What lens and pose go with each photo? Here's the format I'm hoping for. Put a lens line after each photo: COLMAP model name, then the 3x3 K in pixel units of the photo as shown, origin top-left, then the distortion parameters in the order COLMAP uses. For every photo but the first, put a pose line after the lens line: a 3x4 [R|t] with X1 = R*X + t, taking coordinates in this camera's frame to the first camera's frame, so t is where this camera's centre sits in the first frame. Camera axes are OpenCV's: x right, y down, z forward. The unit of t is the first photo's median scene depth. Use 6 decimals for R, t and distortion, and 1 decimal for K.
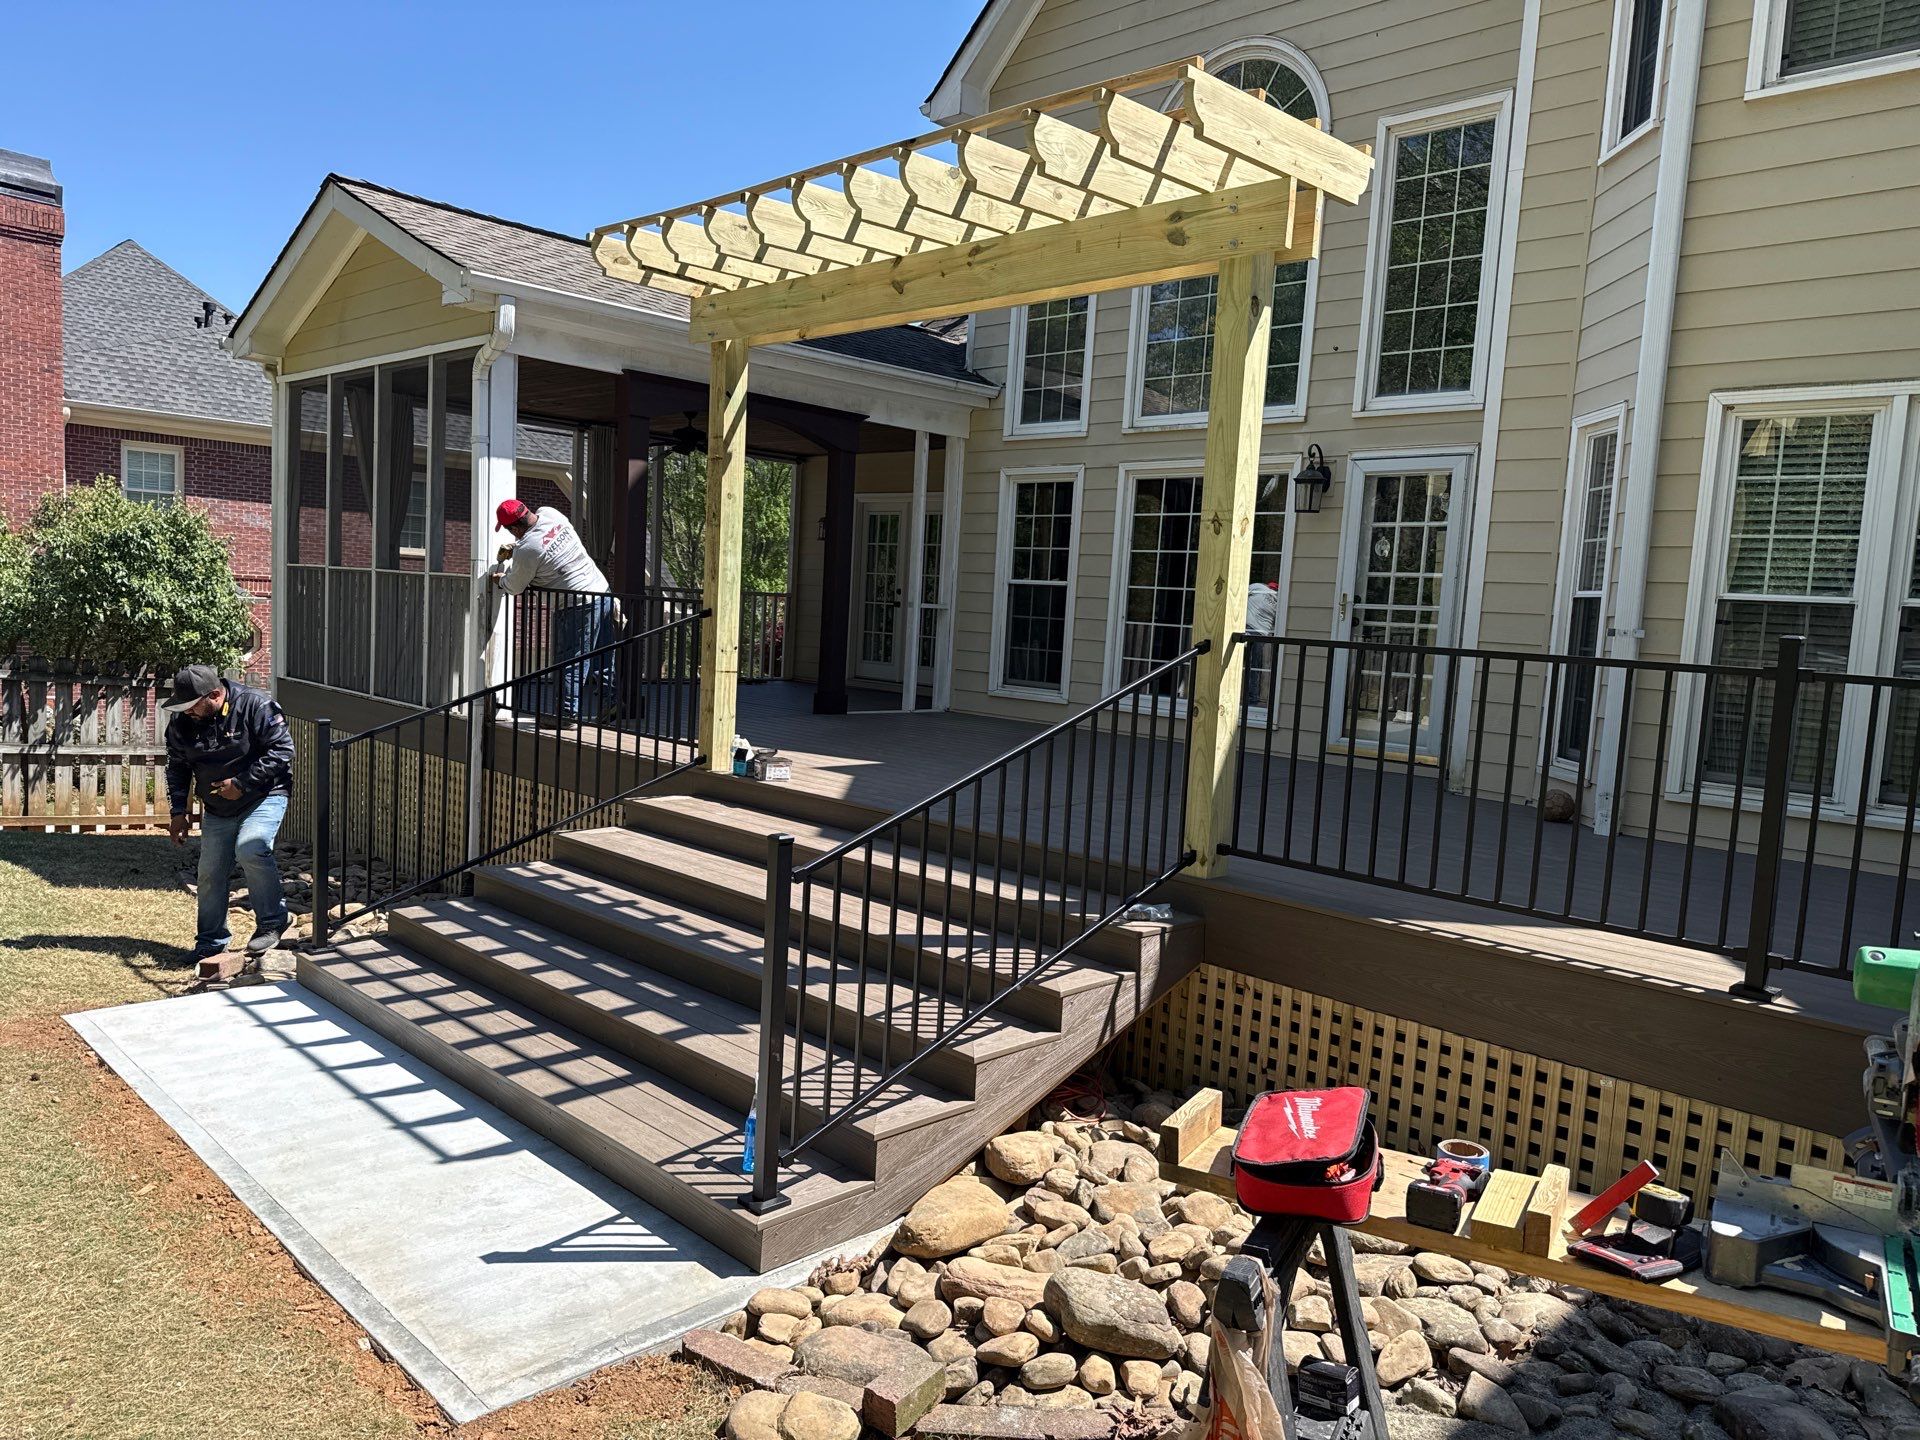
lens RADIAL K [[1329.5, 0, 951.6], [0, 1329.5, 734.9], [0, 0, 1]] dist [0.075528, -0.088968]
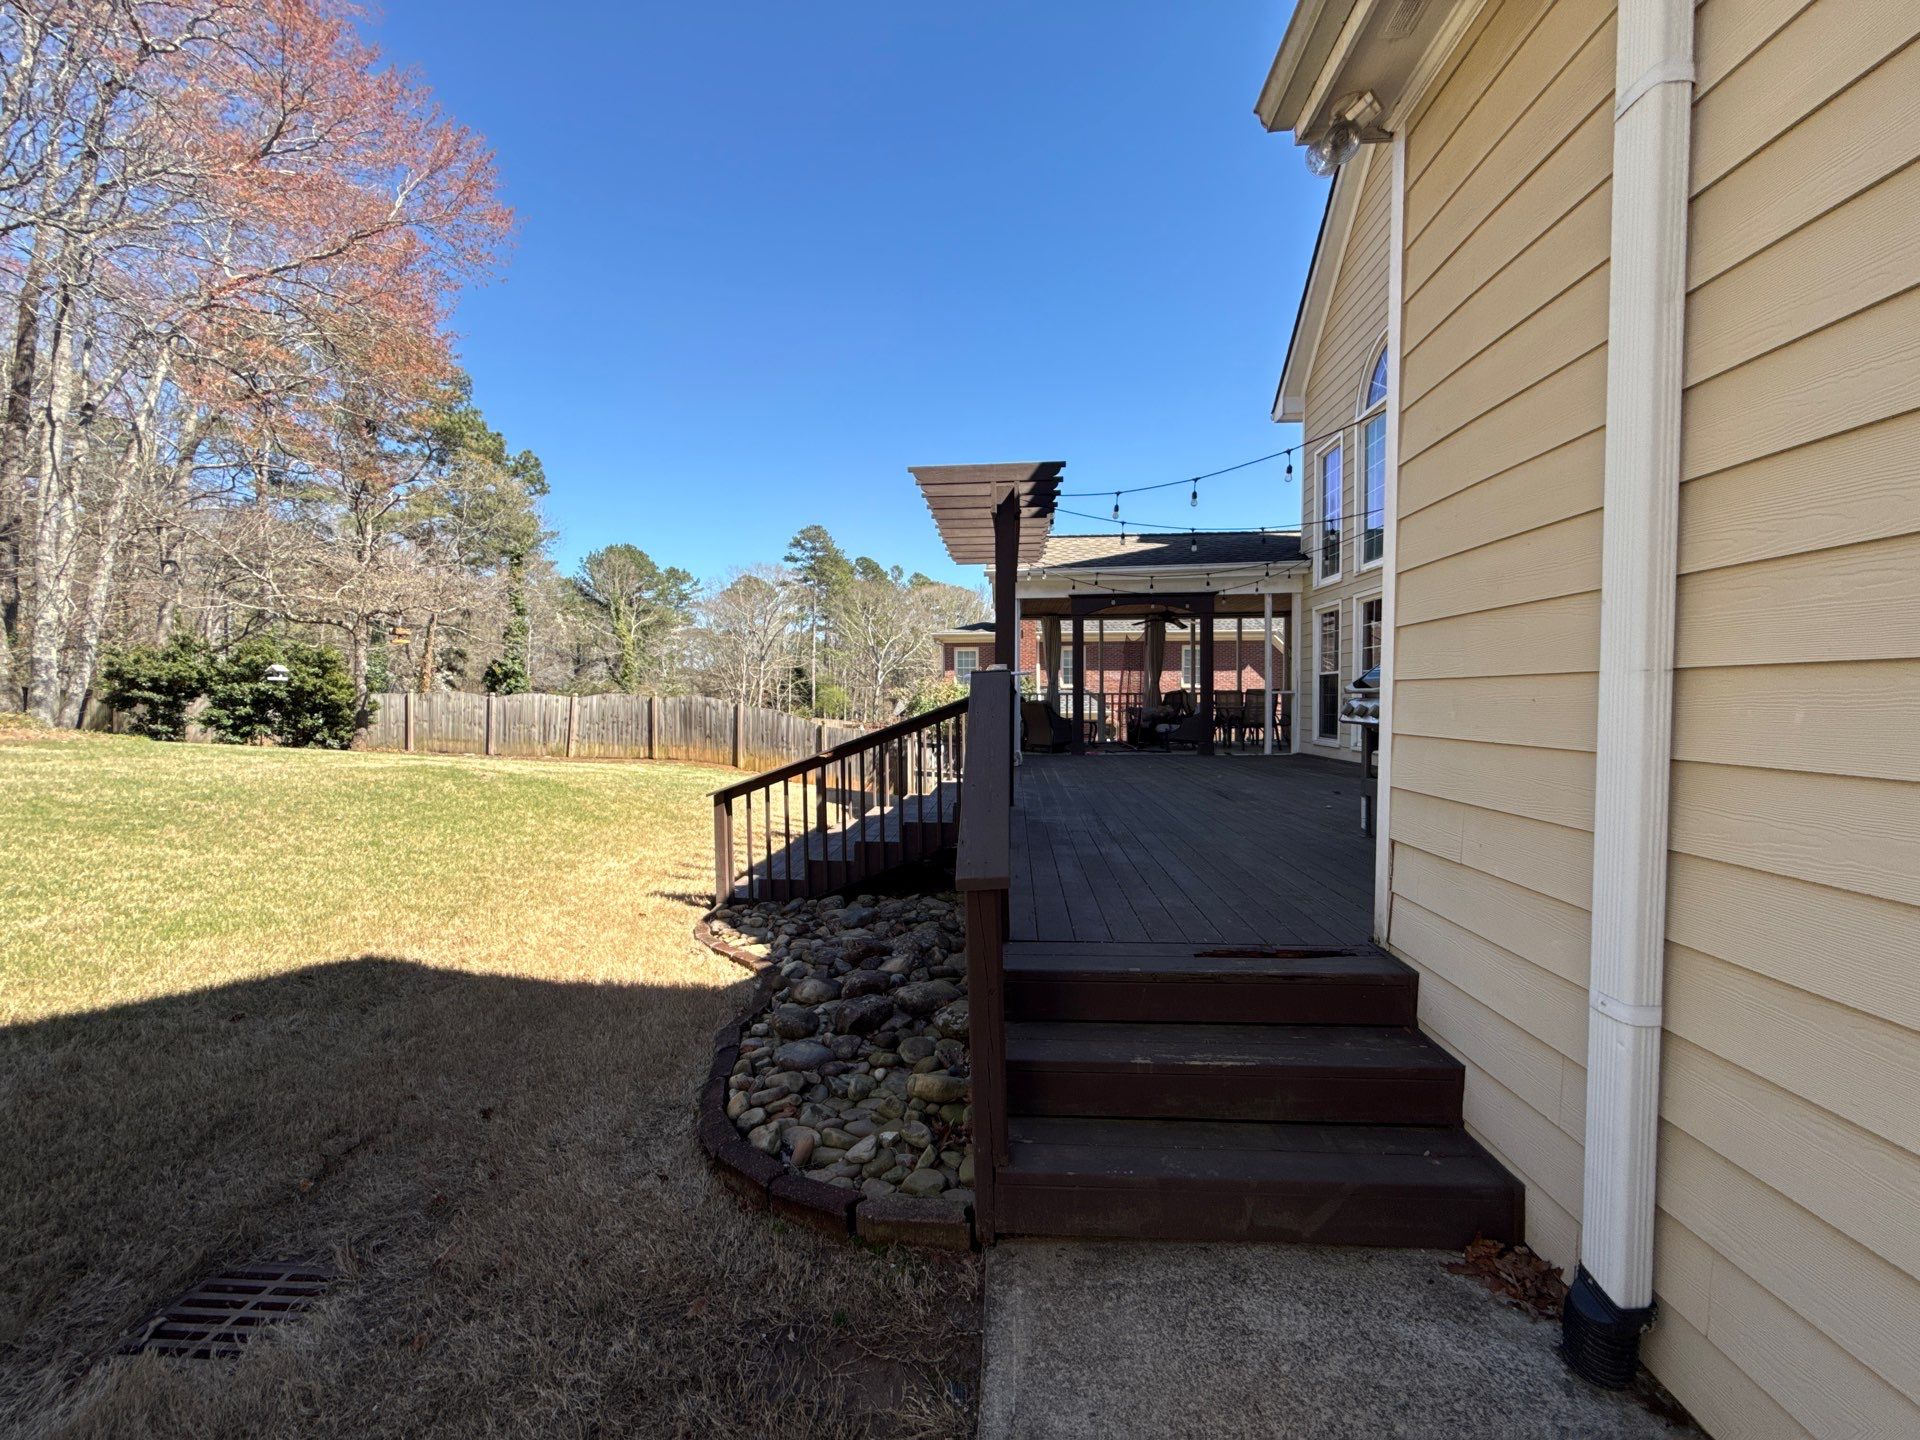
lens RADIAL K [[758.6, 0, 959.6], [0, 758.6, 723.0], [0, 0, 1]] dist [0.002036, -0.000009]
pose [[0.655040, -0.037347, -0.754671, 0.500547], [-0.030582, 0.996649, -0.075866, 0.031795], [0.754975, 0.072775, 0.651703, 0.068475]]
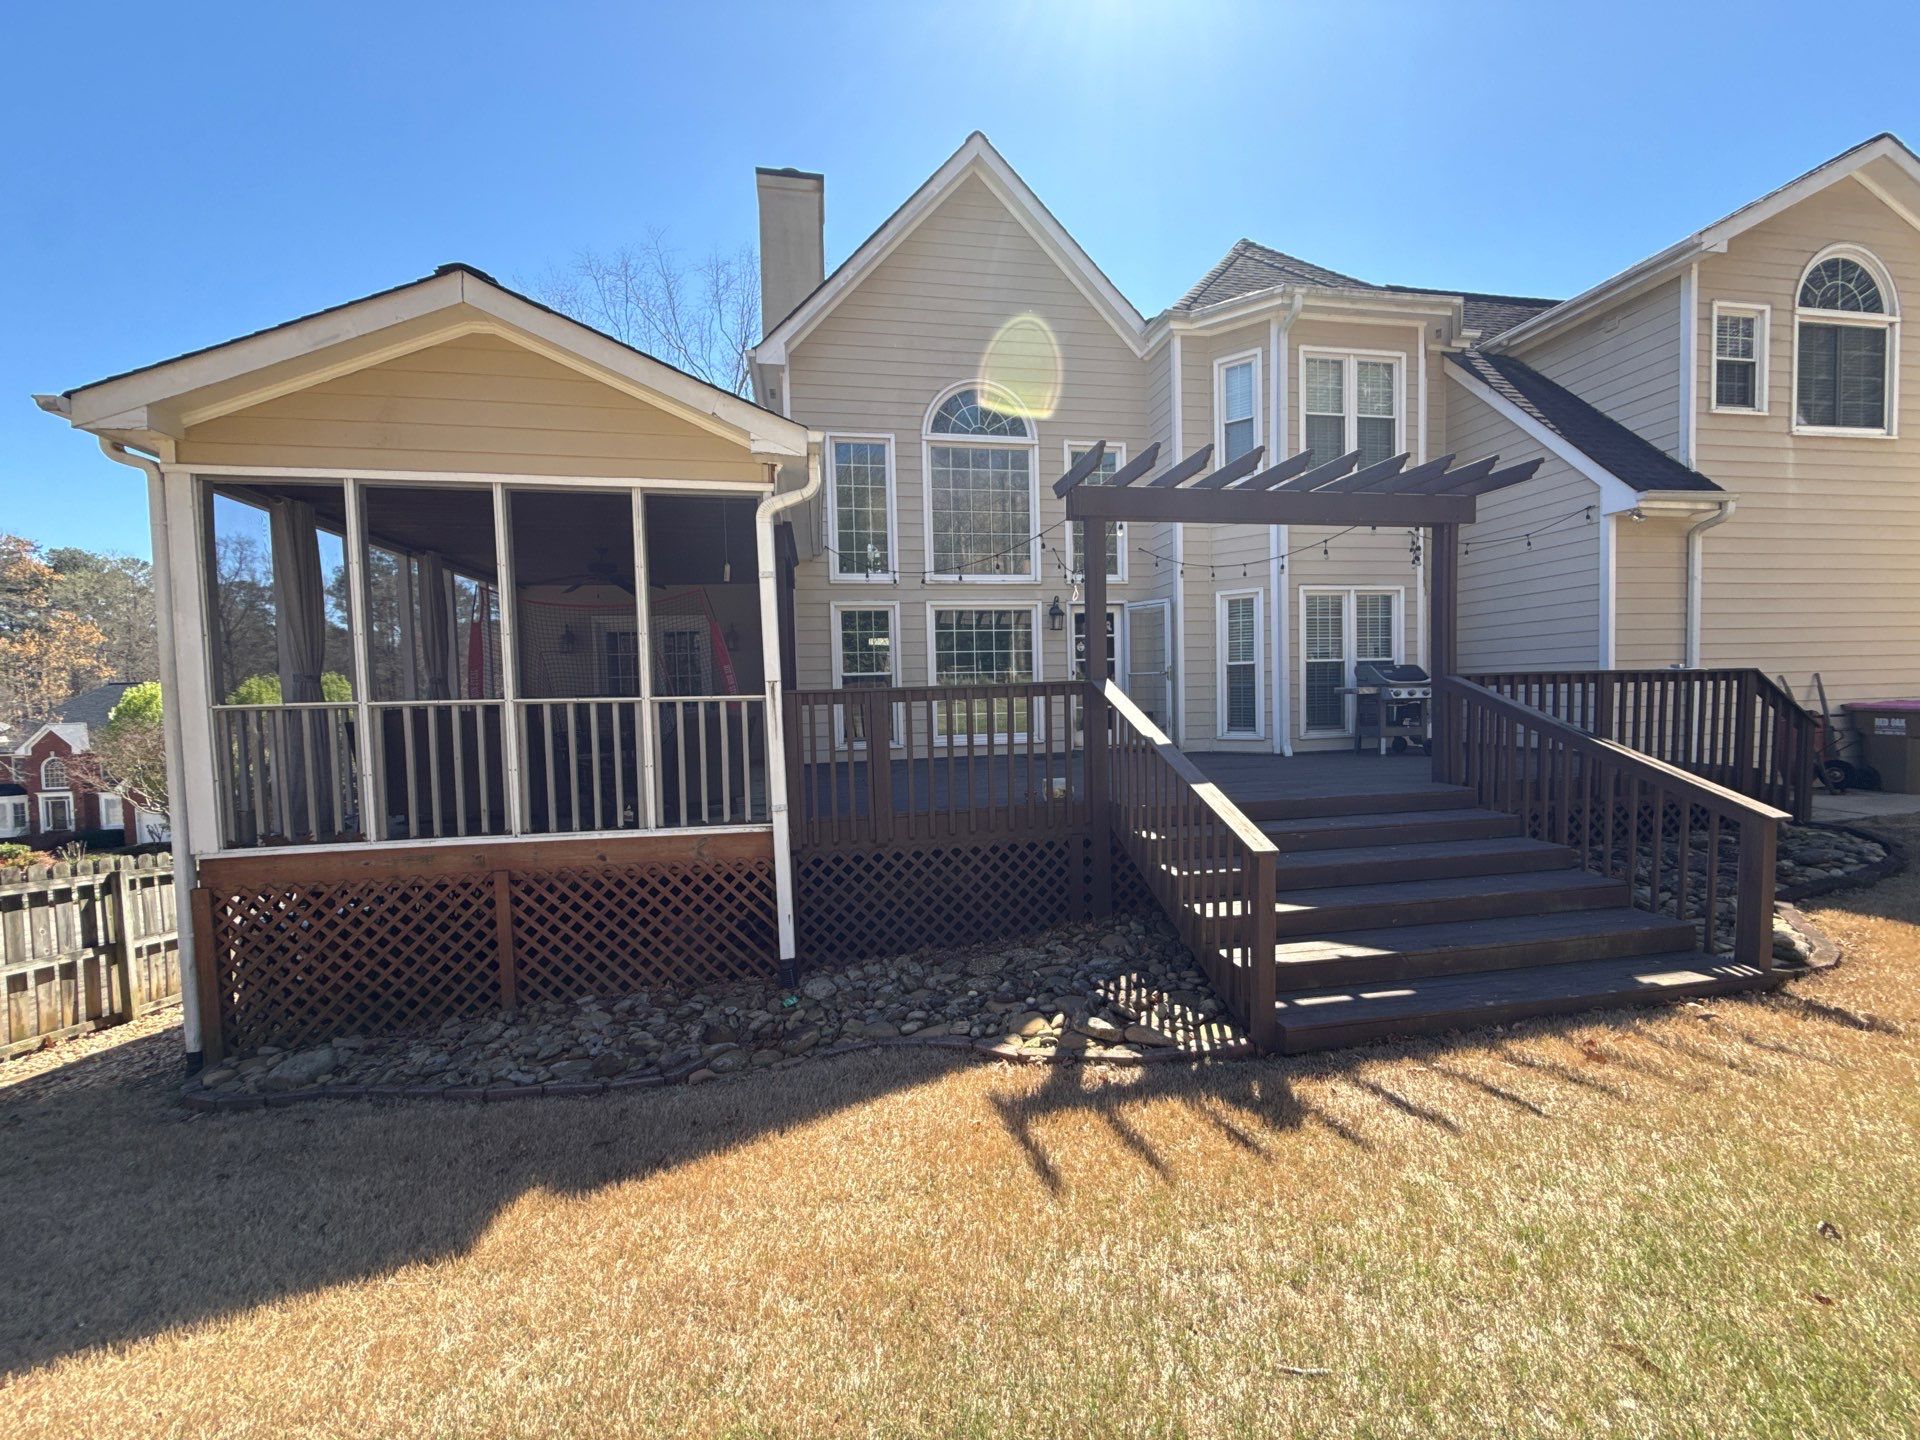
lens RADIAL K [[758.6, 0, 959.6], [0, 758.6, 723.0], [0, 0, 1]] dist [0.002036, -0.000009]
pose [[0.568827, -0.109223, 0.815172, -0.657851], [0.138477, 0.989712, 0.035981, -0.080029], [-0.810715, 0.092416, 0.578100, 0.429980]]
